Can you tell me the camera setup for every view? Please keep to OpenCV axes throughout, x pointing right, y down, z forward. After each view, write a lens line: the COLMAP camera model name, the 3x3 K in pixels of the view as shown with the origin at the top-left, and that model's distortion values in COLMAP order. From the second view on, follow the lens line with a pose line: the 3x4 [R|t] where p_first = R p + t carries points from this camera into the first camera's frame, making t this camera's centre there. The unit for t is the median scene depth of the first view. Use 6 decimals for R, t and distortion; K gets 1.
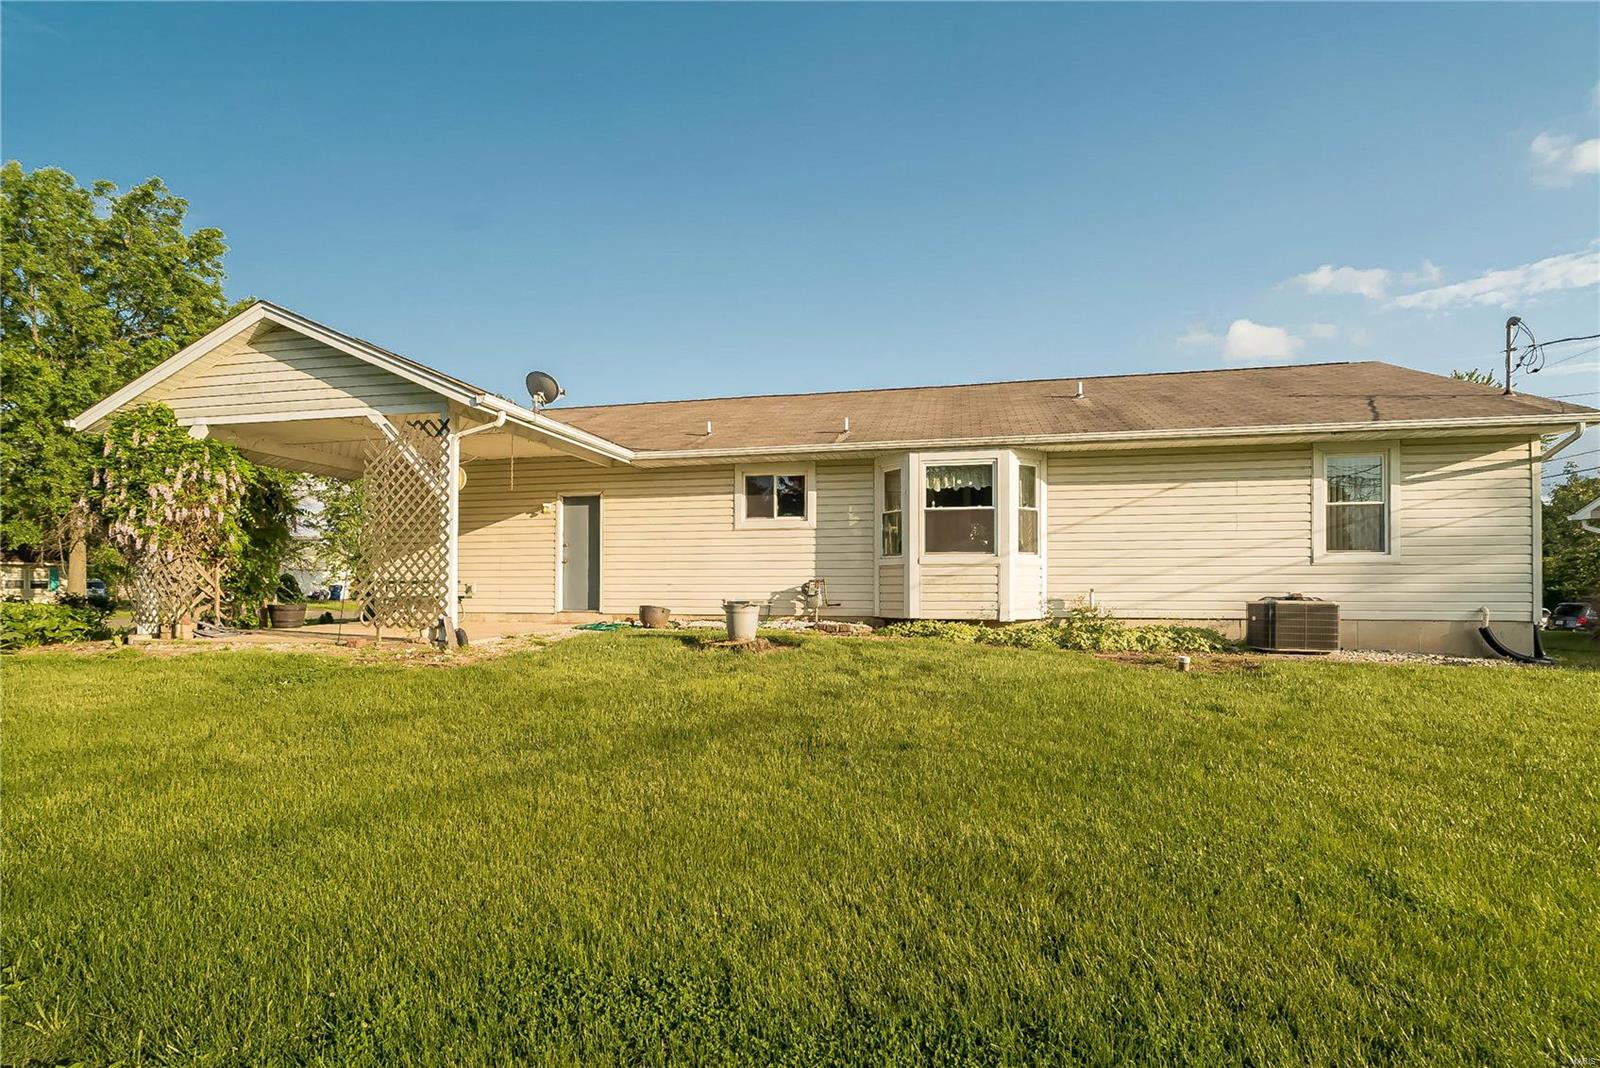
lens RADIAL K [[778.1, 0, 802.4], [0, 778.1, 570.9], [0, 0, 1]] dist [-0.000074, 0.000184]
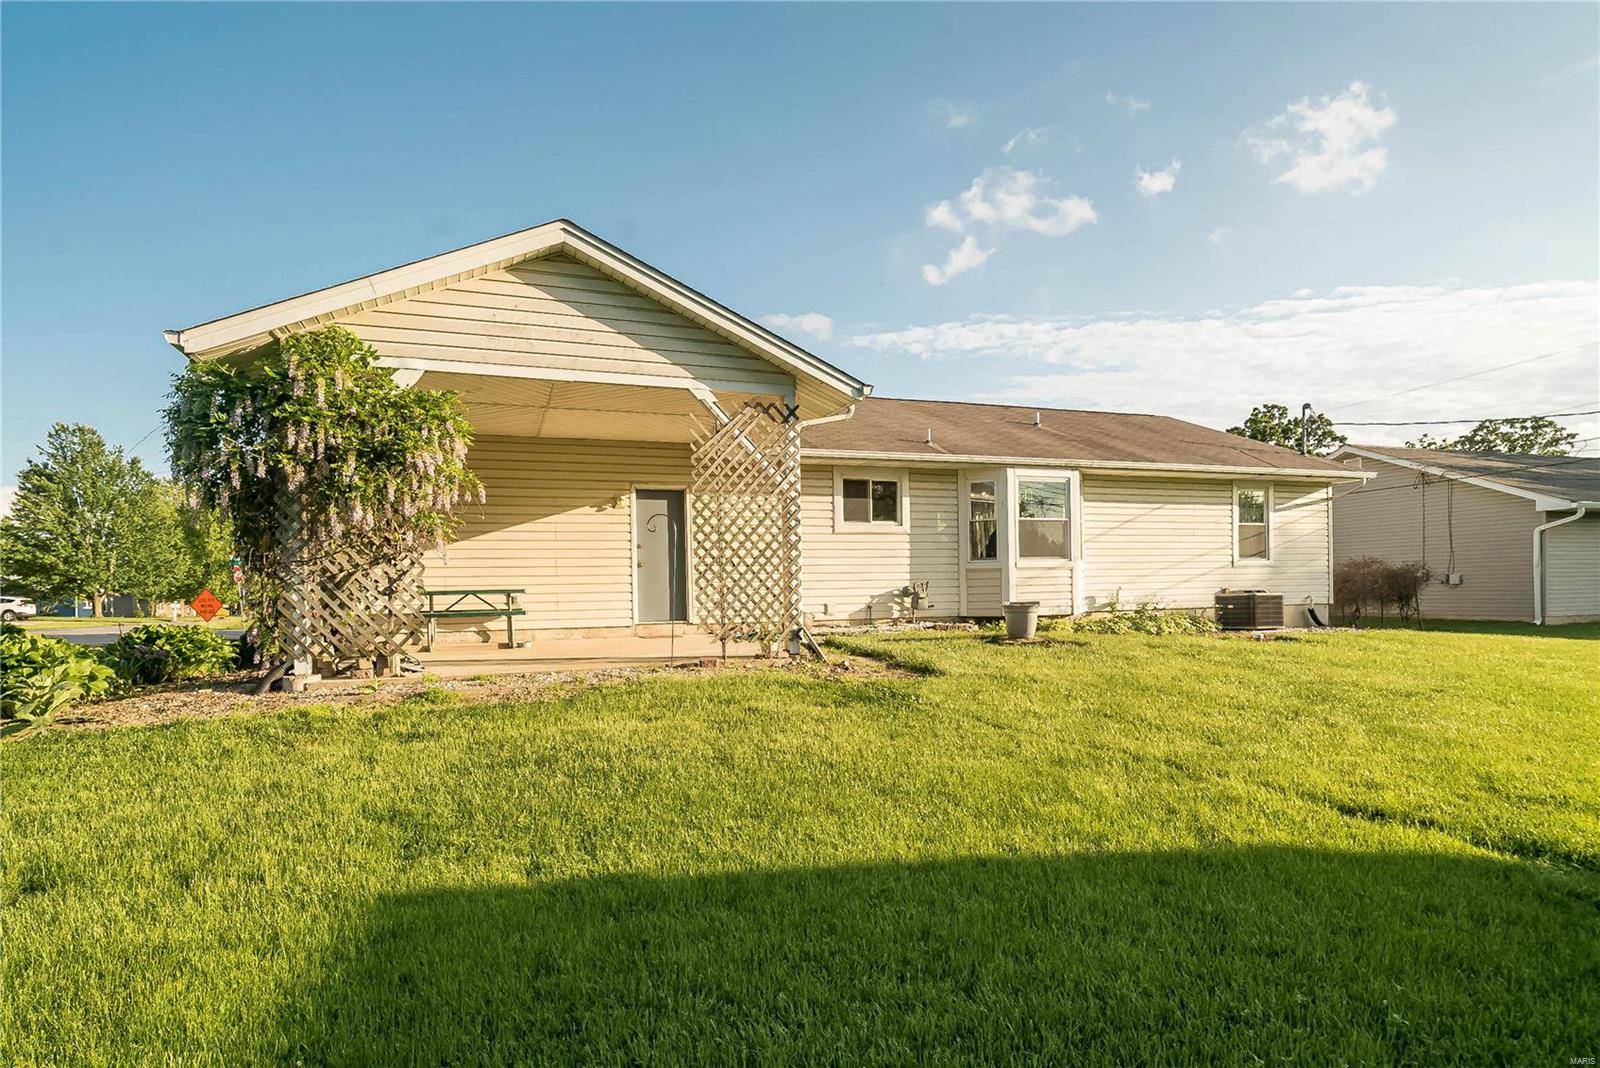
lens RADIAL K [[854.4, 0, 831.4], [0, 854.4, 605.5], [0, 0, 1]] dist [0.014673, 0.000191]
pose [[0.829581, -0.025660, 0.557796, -0.766529], [0.006954, 0.999341, 0.035629, 0.000122], [-0.558343, -0.025678, 0.829213, 0.122275]]
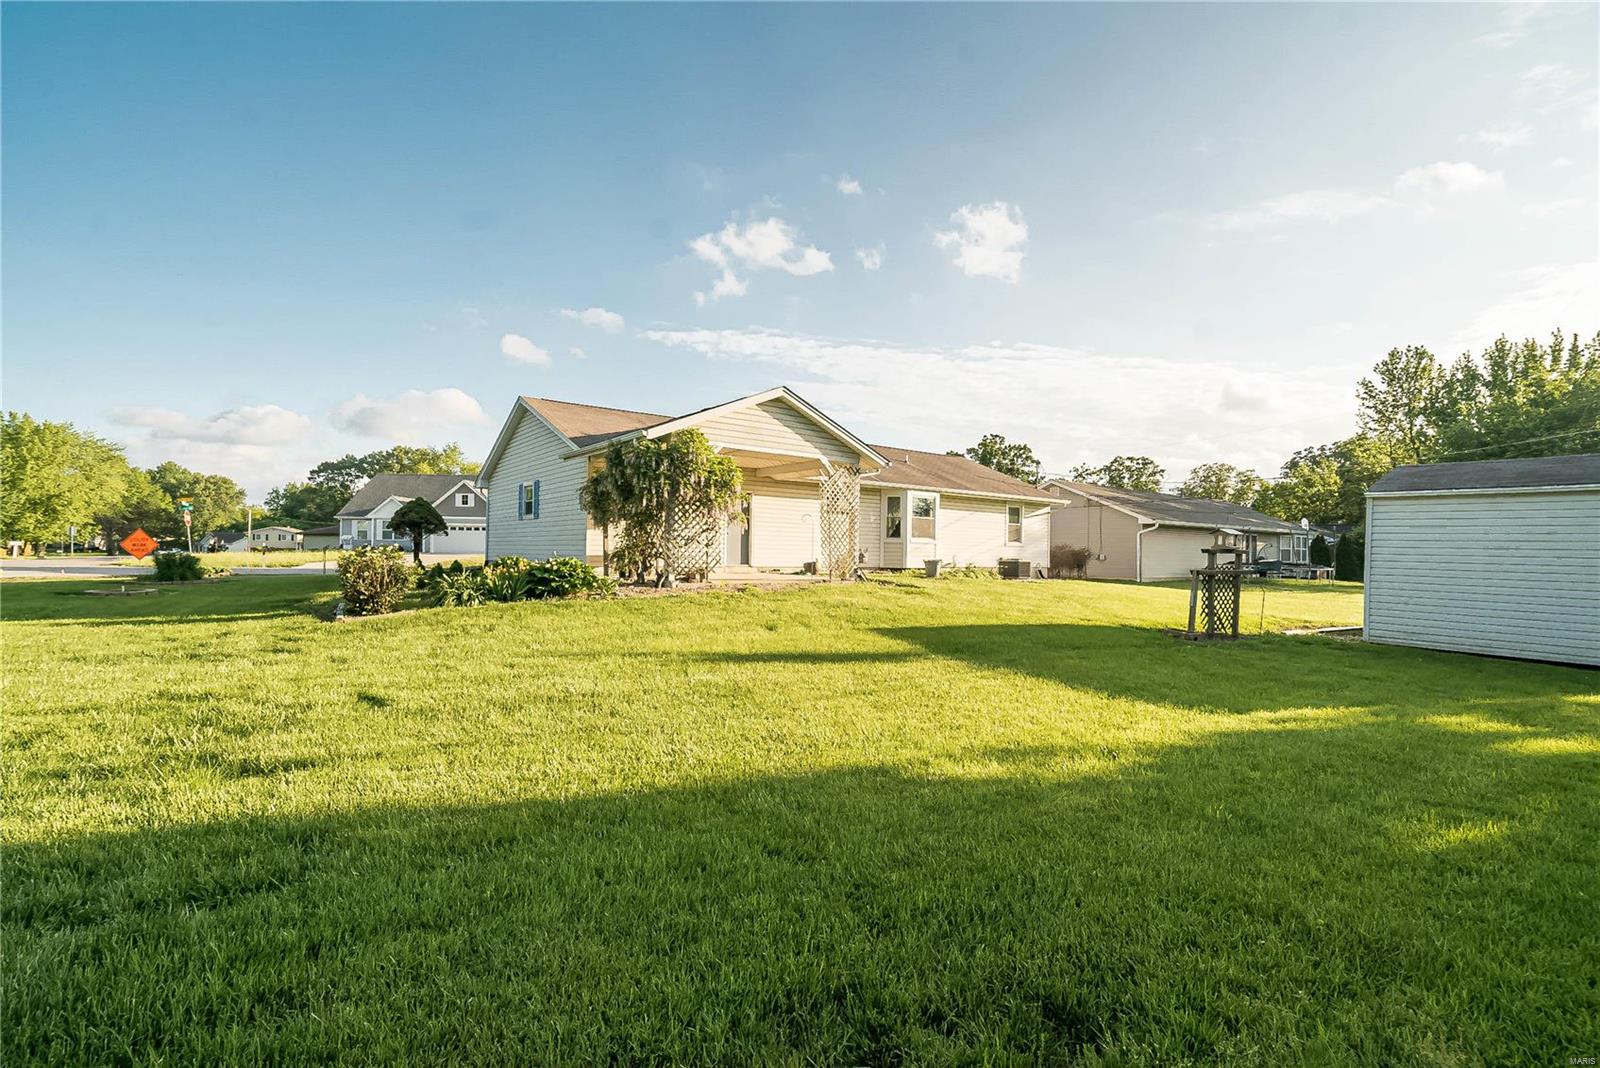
lens RADIAL K [[710.1, 0, 865.9], [0, 710.1, 546.3], [0, 0, 1]] dist [-0.002102, 0.000248]
pose [[0.619558, 0.019706, 0.784704, -1.468991], [-0.032301, 0.999478, 0.000404, 0.004589], [-0.784286, -0.025597, 0.619871, -0.117631]]
